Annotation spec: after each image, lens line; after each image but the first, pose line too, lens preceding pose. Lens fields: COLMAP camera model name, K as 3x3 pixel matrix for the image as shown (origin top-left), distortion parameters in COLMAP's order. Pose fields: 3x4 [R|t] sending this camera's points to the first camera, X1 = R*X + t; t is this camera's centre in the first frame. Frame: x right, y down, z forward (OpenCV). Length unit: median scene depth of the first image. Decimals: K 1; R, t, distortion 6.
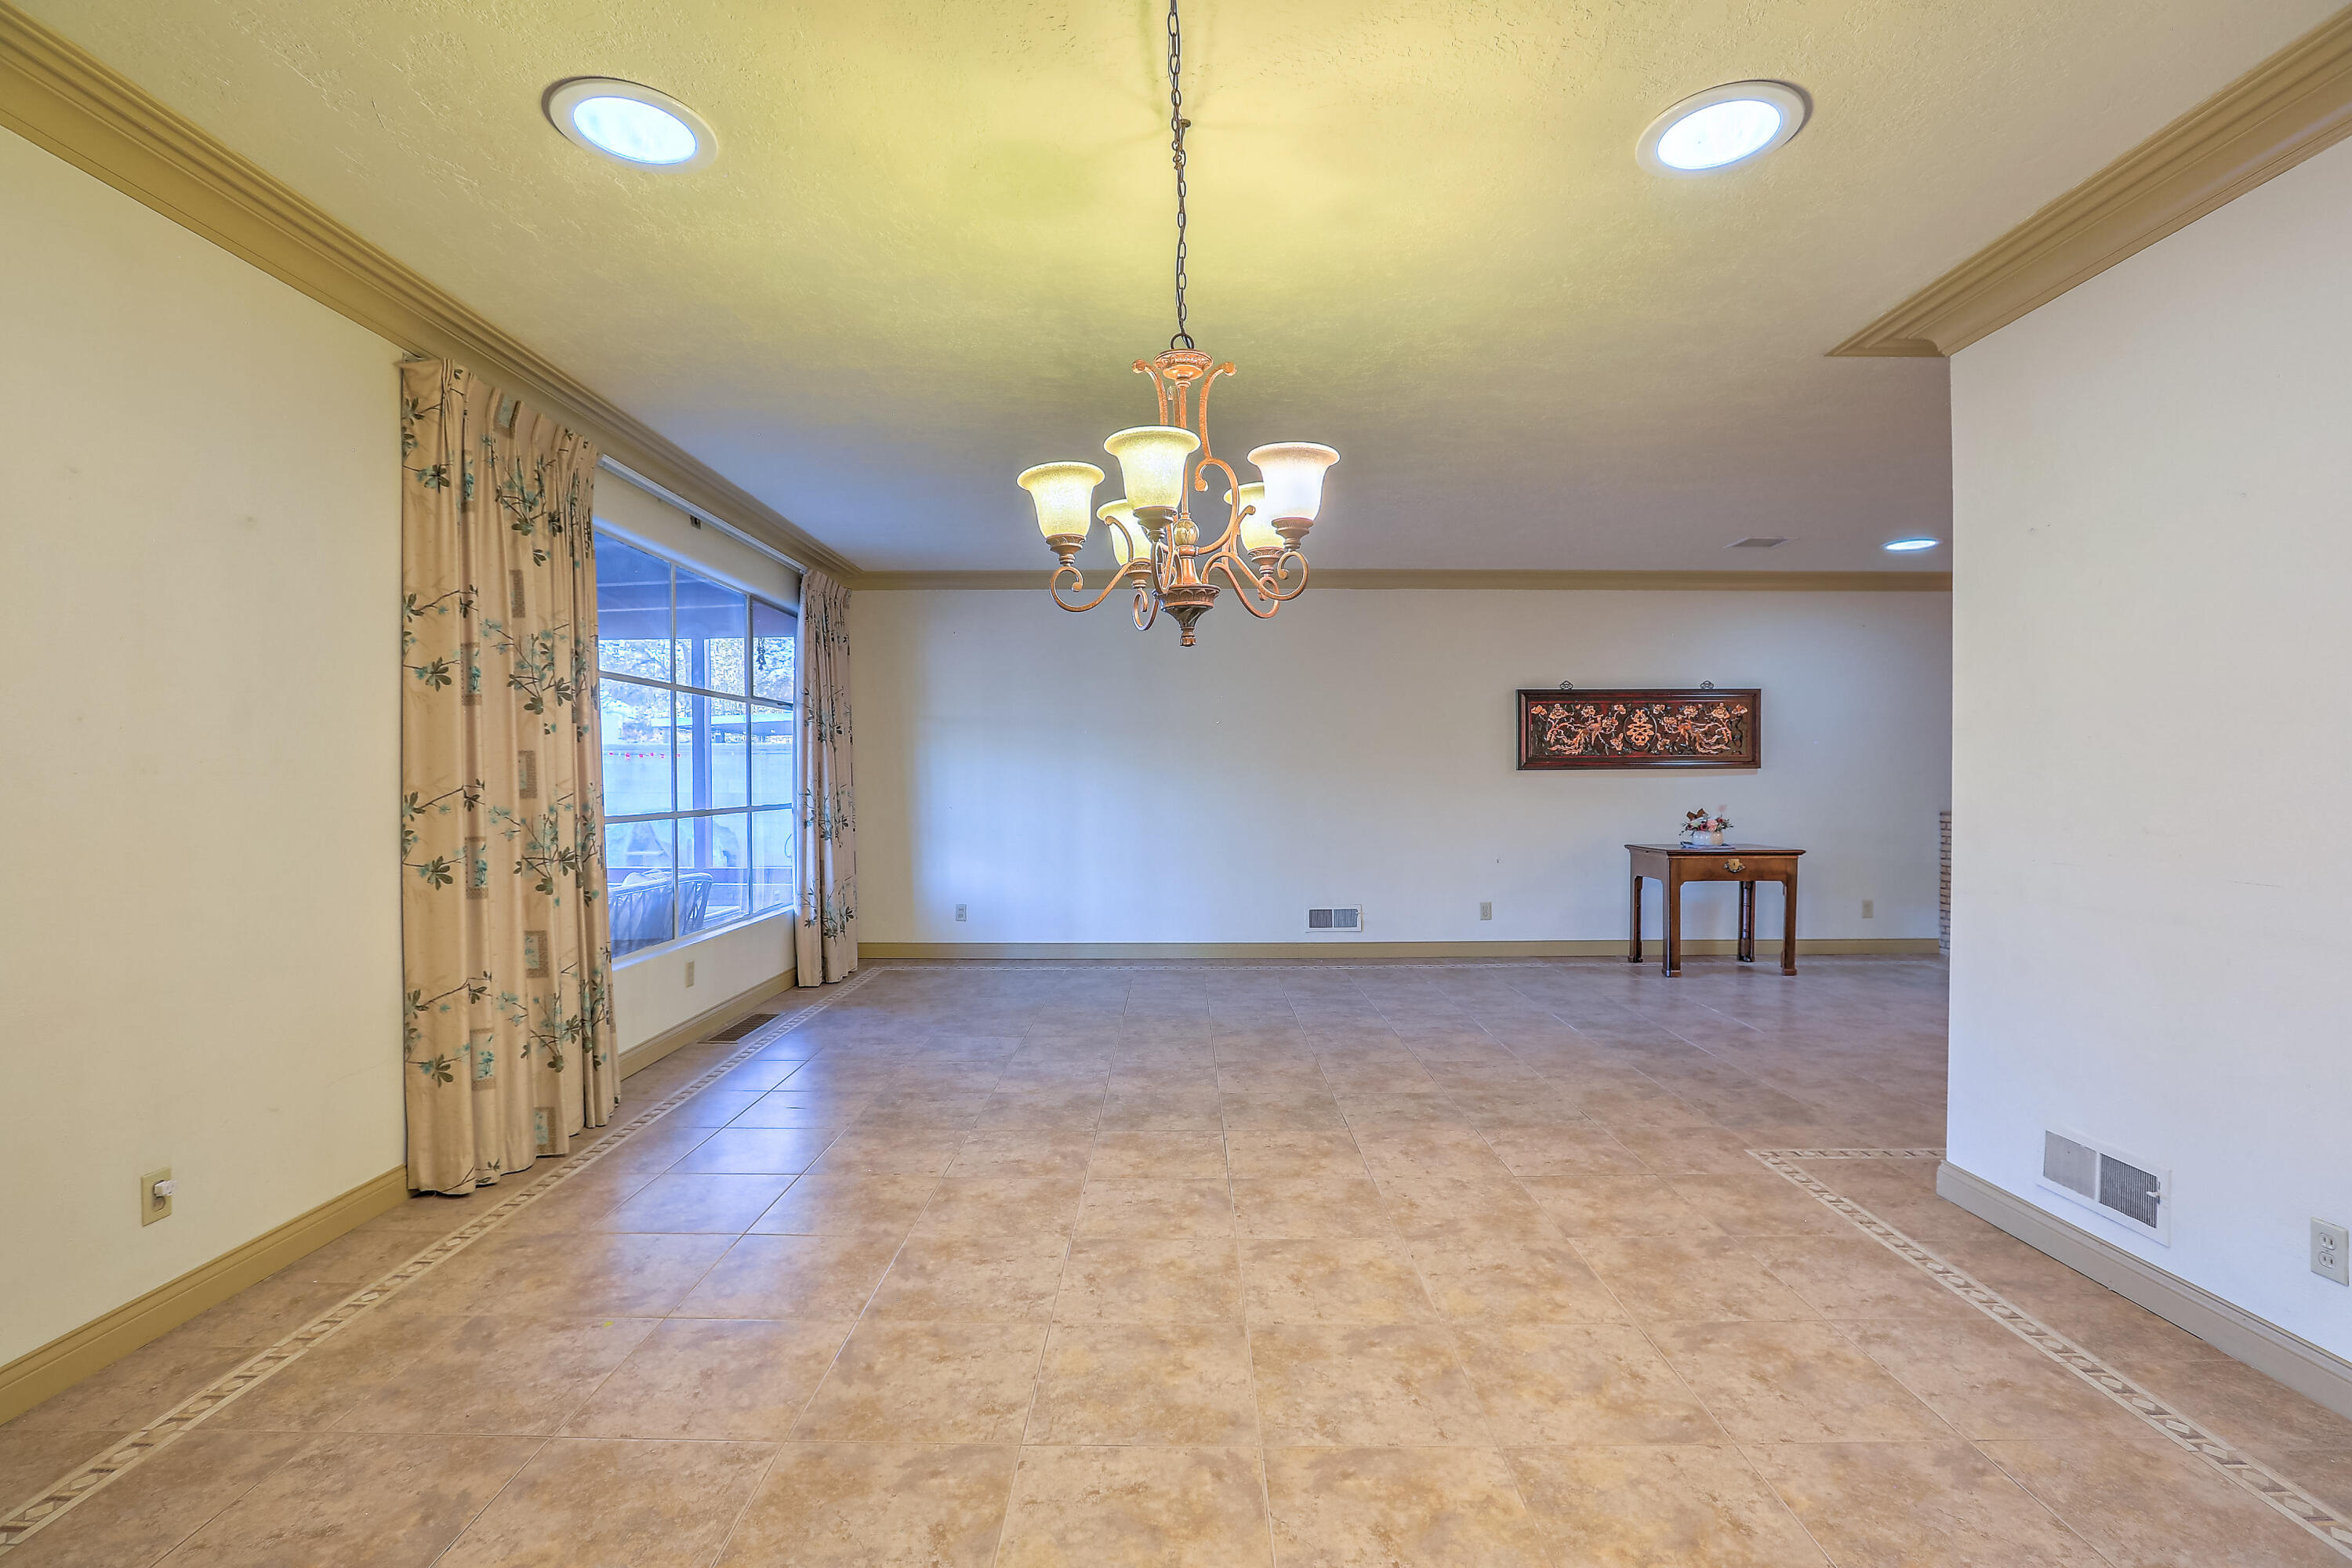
lens RADIAL K [[1064.1, 0, 1179.4], [0, 1064.1, 781.3], [0, 0, 1]] dist [-0.047894, 0.015001]
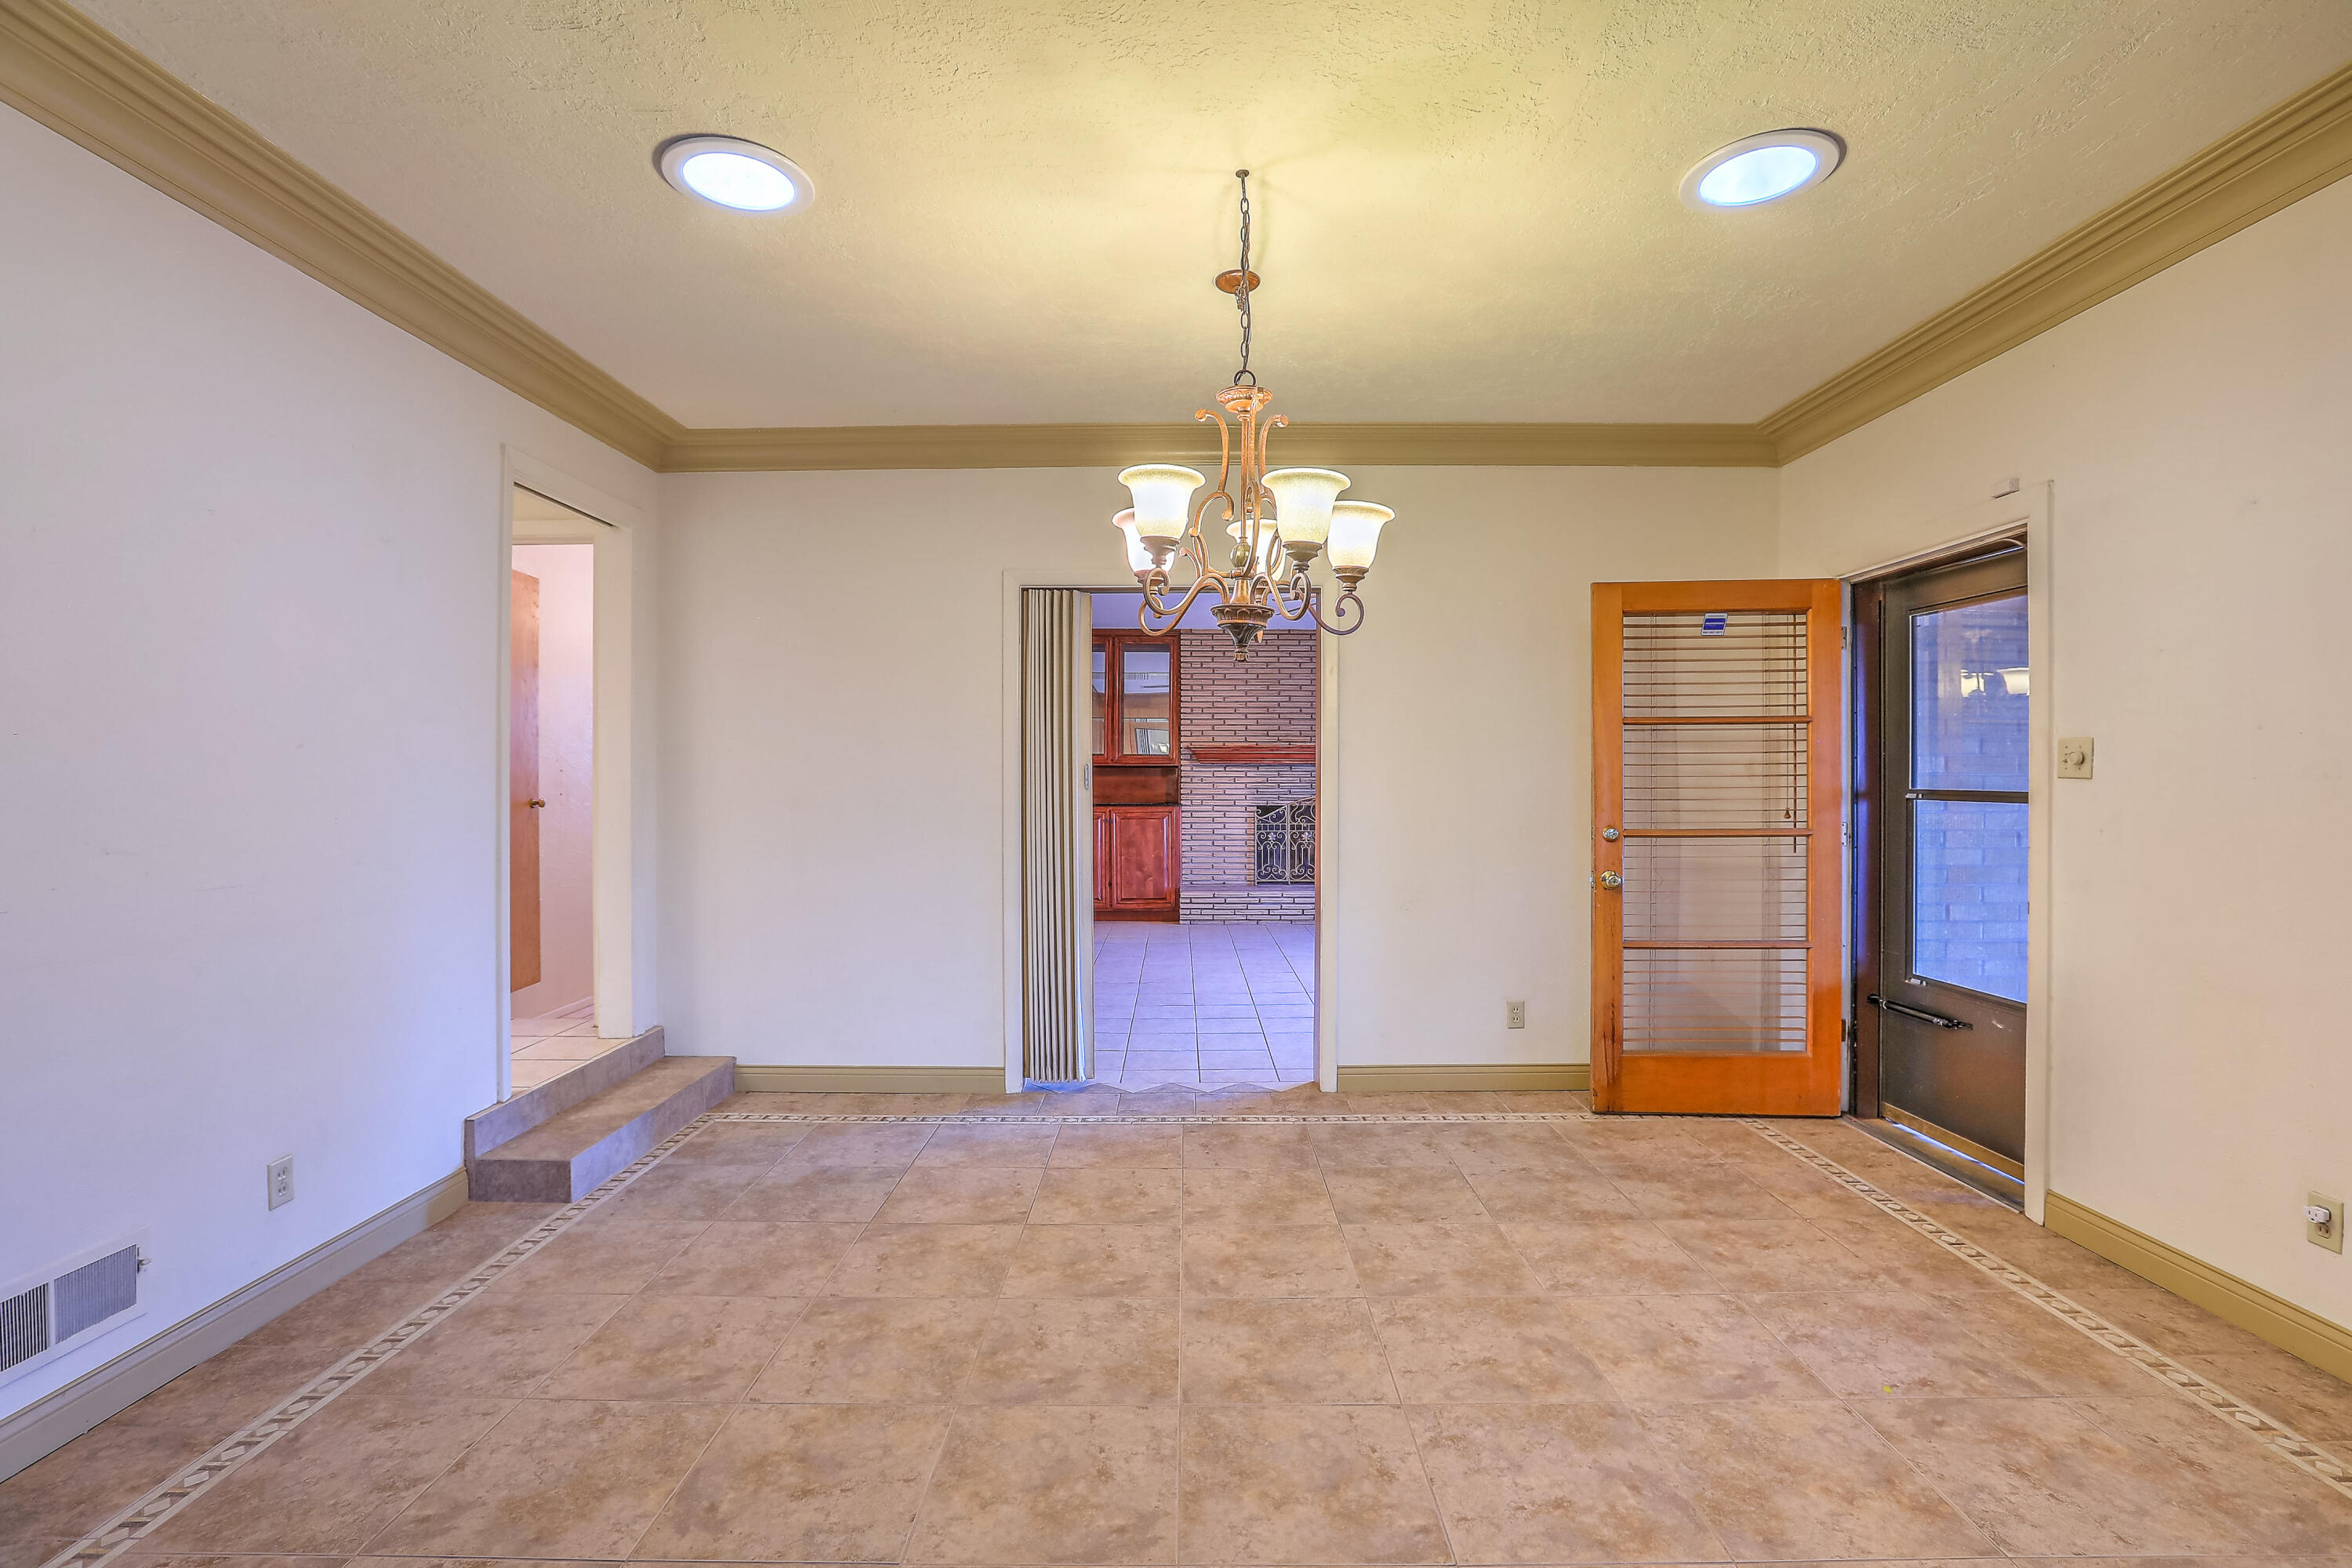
lens RADIAL K [[1064.1, 0, 1179.4], [0, 1064.1, 781.3], [0, 0, 1]] dist [-0.047894, 0.015001]
pose [[-0.999989, 0.002069, 0.004095, 0.048530], [0.002112, 0.999940, 0.010750, -0.013260], [-0.004073, 0.010758, -0.999934, 1.534901]]
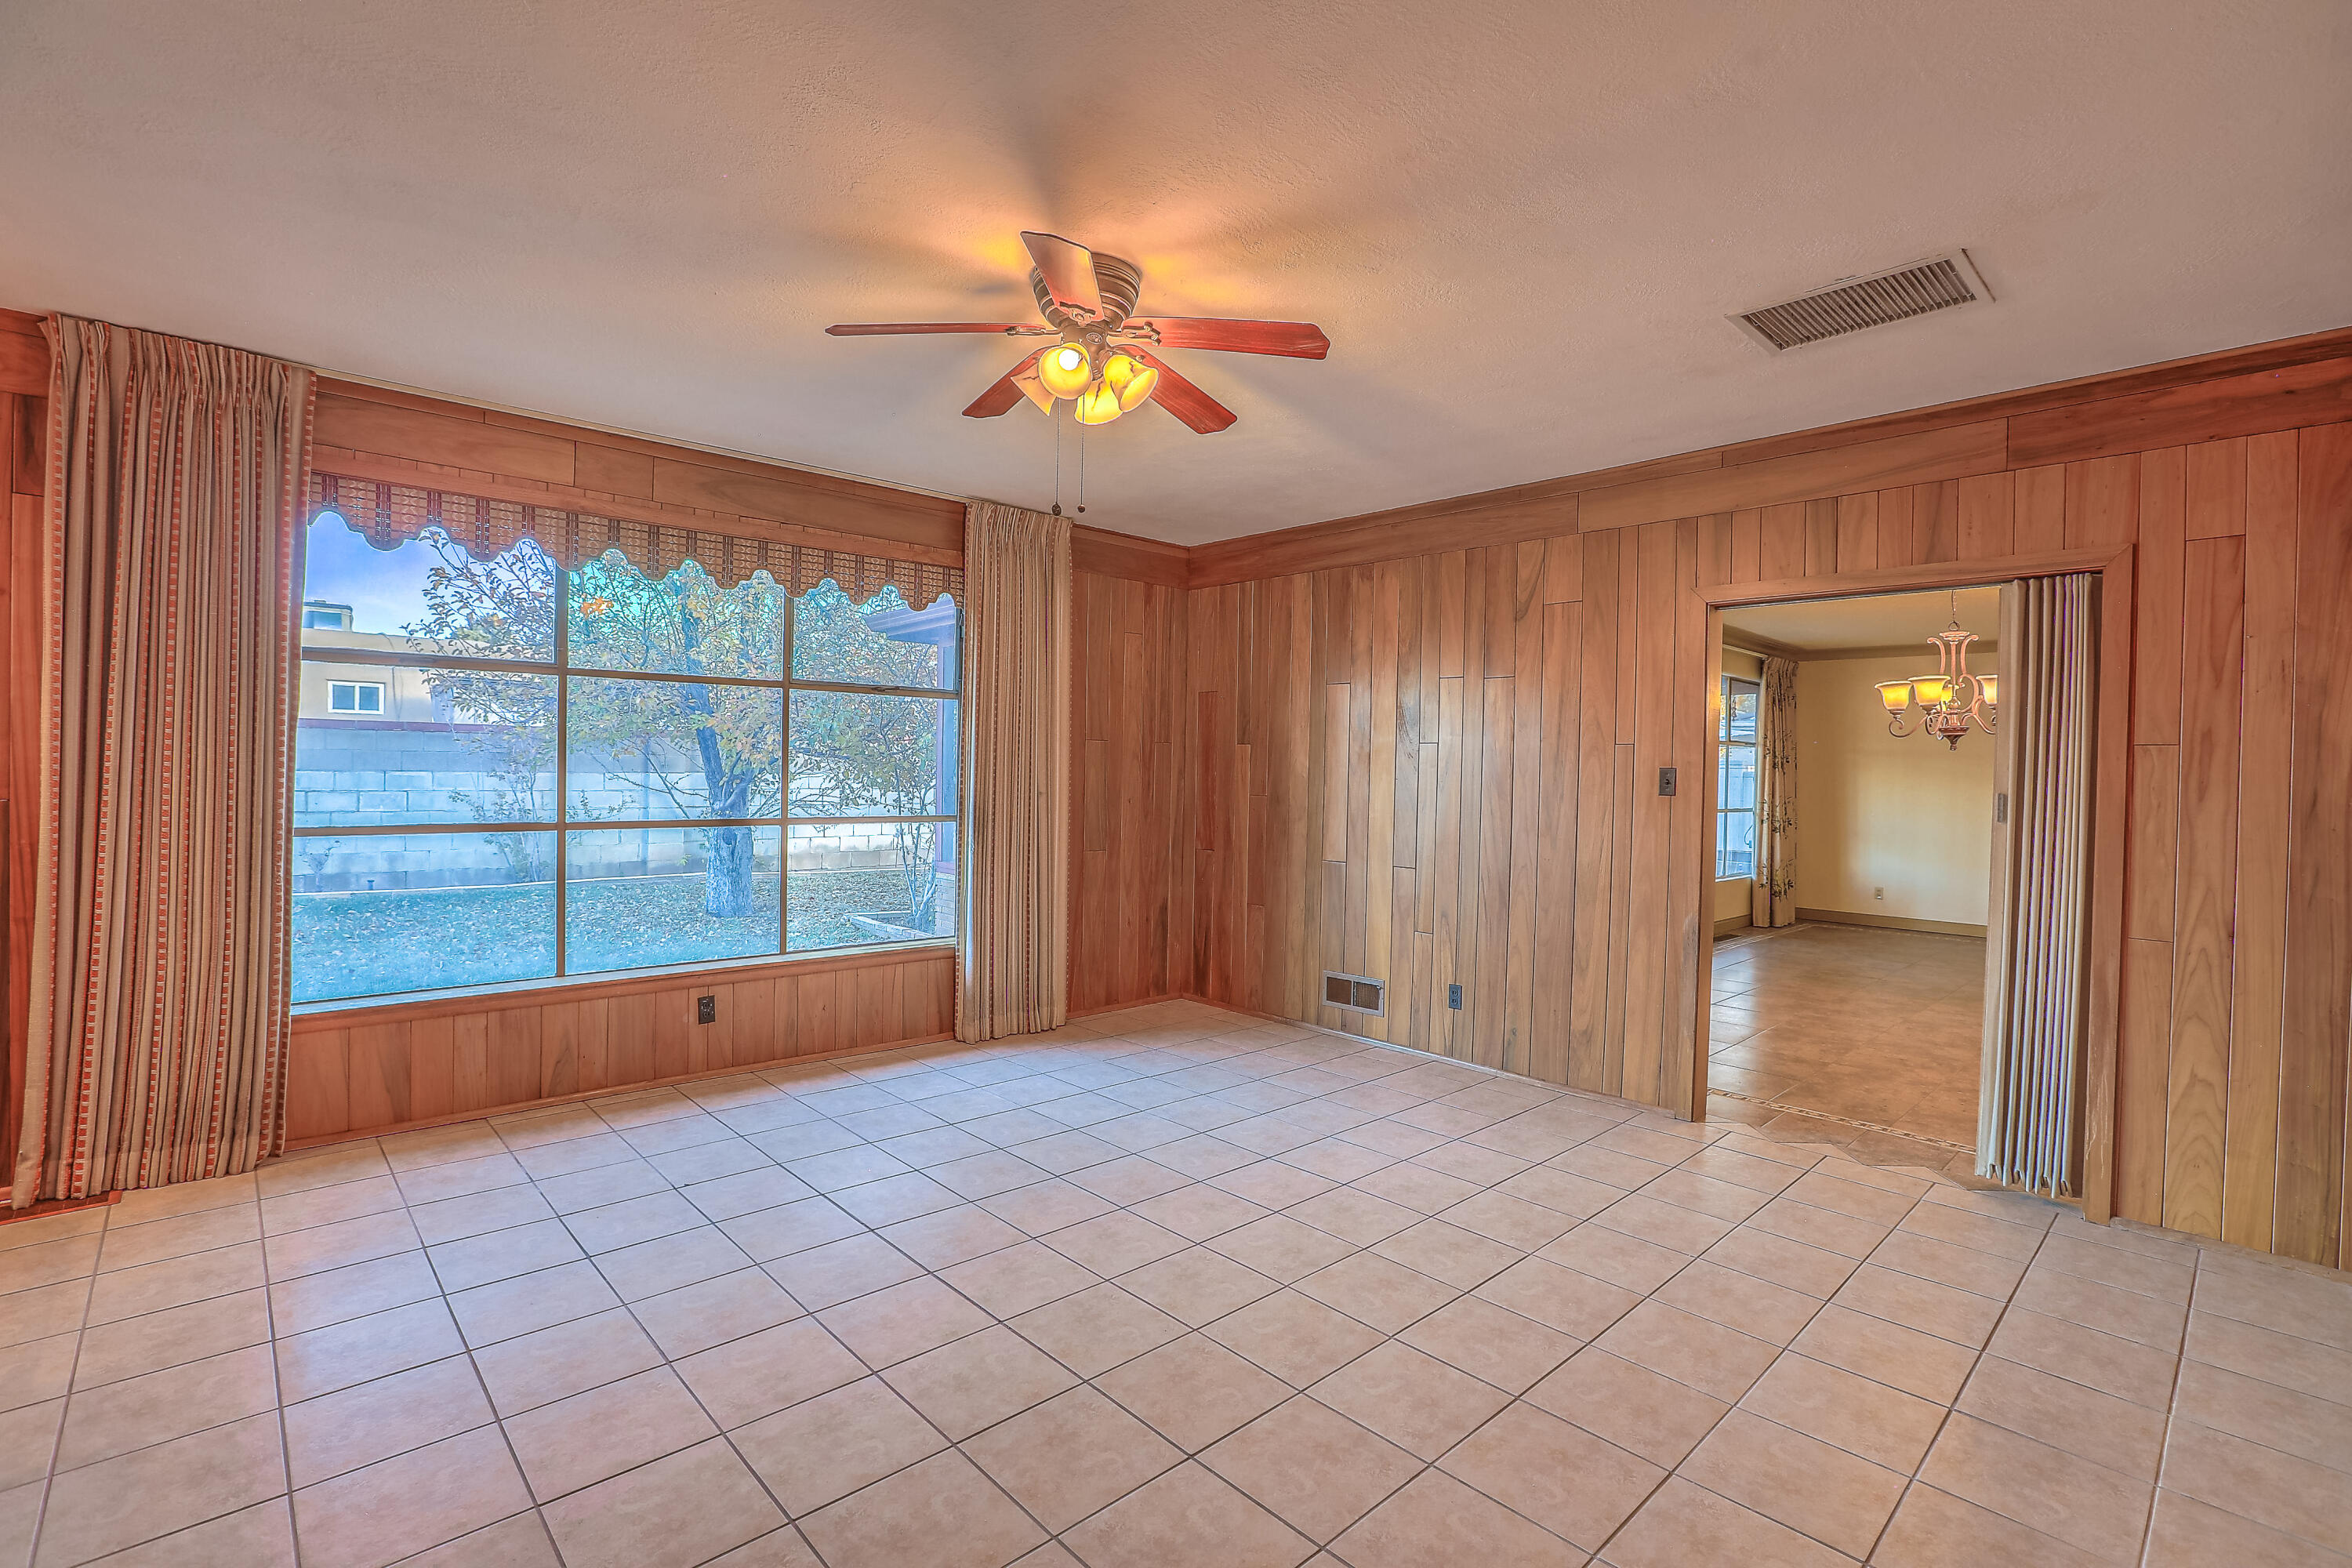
lens RADIAL K [[1064.1, 0, 1179.4], [0, 1064.1, 781.3], [0, 0, 1]] dist [-0.047894, 0.015001]
pose [[0.680221, 0.026582, -0.732525, 0.419513], [-0.028978, 0.999536, 0.009362, -0.018956], [0.732434, 0.014859, 0.680676, -1.483331]]
